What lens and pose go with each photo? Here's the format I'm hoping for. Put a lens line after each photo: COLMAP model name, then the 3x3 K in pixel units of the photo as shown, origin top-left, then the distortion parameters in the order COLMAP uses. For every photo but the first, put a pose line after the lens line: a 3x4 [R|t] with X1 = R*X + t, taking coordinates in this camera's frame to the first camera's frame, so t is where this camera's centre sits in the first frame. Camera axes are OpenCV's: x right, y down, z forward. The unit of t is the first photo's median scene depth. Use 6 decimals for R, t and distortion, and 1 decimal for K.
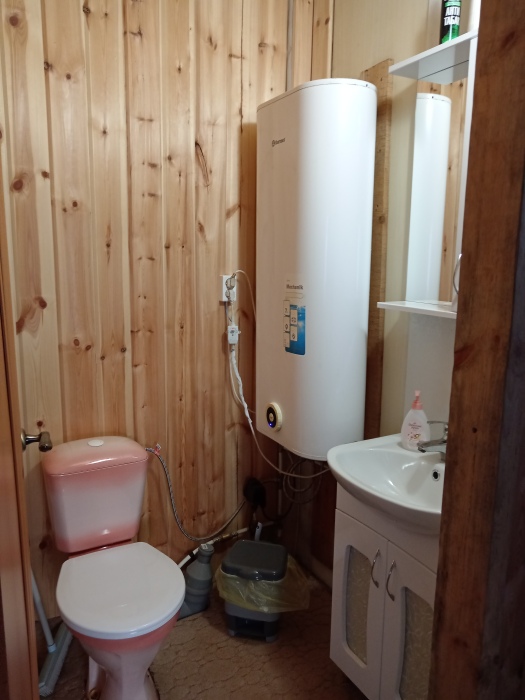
lens RADIAL K [[544.1, 0, 260.8], [0, 544.1, 350.2], [0, 0, 1]] dist [0.005623, -0.008749]
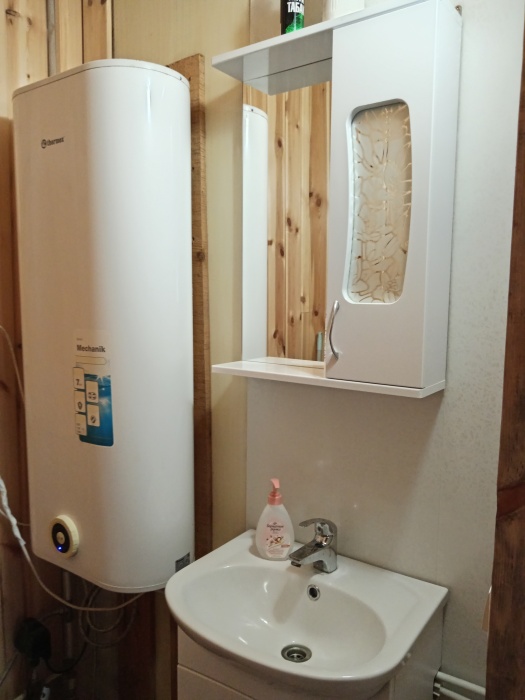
lens RADIAL K [[544.1, 0, 263.2], [0, 544.1, 351.0], [0, 0, 1]] dist [0.005623, -0.008749]
pose [[0.892242, -0.050137, 0.448766, -0.052975], [0.079354, 0.995760, -0.046523, -0.063182], [-0.444531, 0.077121, 0.892437, 0.281974]]
